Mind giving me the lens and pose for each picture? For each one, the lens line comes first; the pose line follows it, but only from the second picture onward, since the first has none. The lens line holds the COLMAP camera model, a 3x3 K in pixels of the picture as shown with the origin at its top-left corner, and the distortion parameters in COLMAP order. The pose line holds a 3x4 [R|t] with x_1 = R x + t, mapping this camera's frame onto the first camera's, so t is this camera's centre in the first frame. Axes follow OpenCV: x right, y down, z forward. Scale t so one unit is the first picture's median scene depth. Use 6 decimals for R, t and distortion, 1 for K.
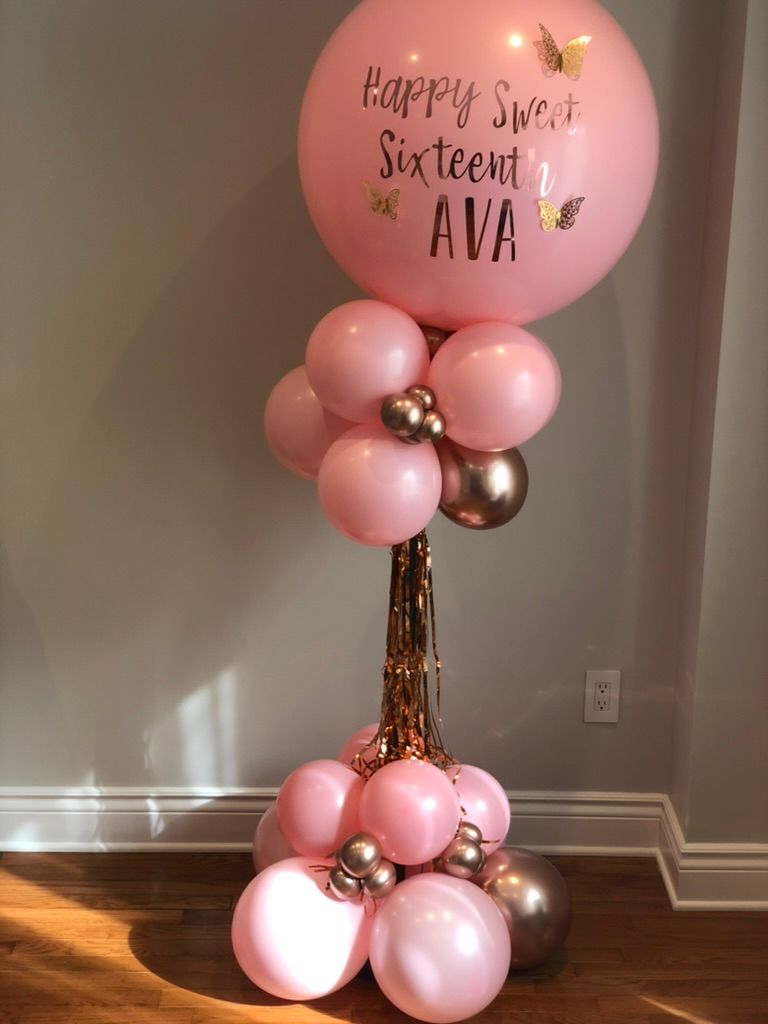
lens RADIAL K [[1545.6, 0, 388.3], [0, 1545.6, 517.6], [0, 0, 1]] dist [0.148837, 0.000000]
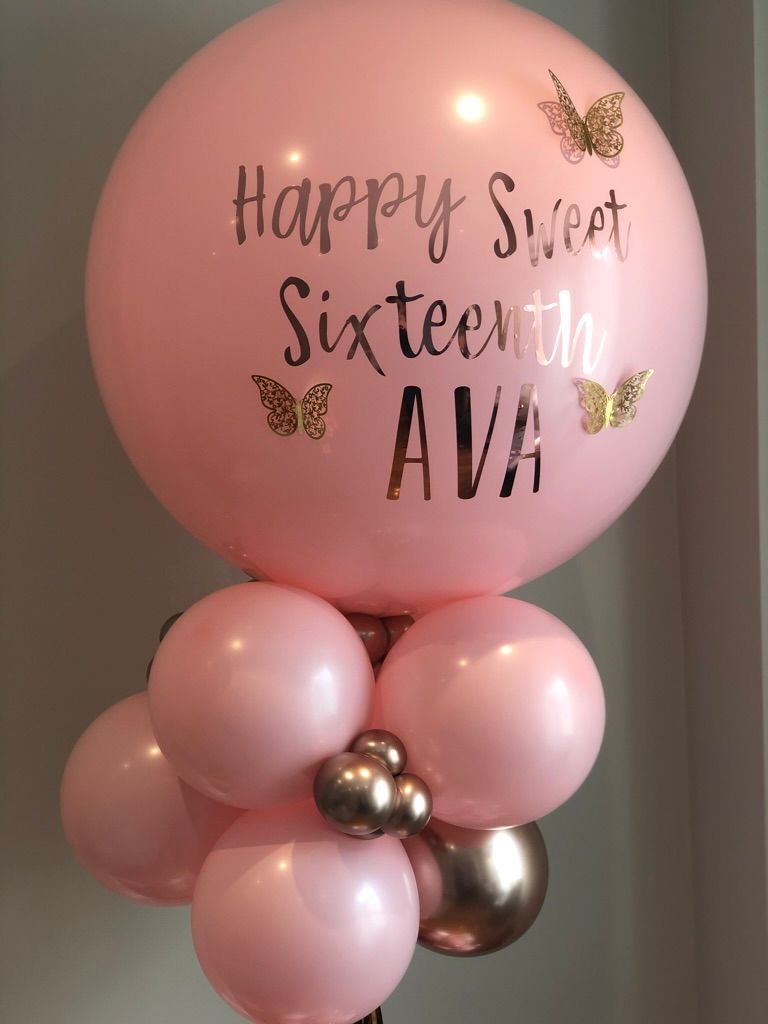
lens RADIAL K [[1545.6, 0, 382.2], [0, 1545.6, 502.4], [0, 0, 1]] dist [0.148837, 0.000000]
pose [[0.964929, -0.107085, 0.239677, -0.104838], [0.135463, 0.985181, -0.105202, -0.113532], [-0.224860, 0.133980, 0.965136, 0.493882]]
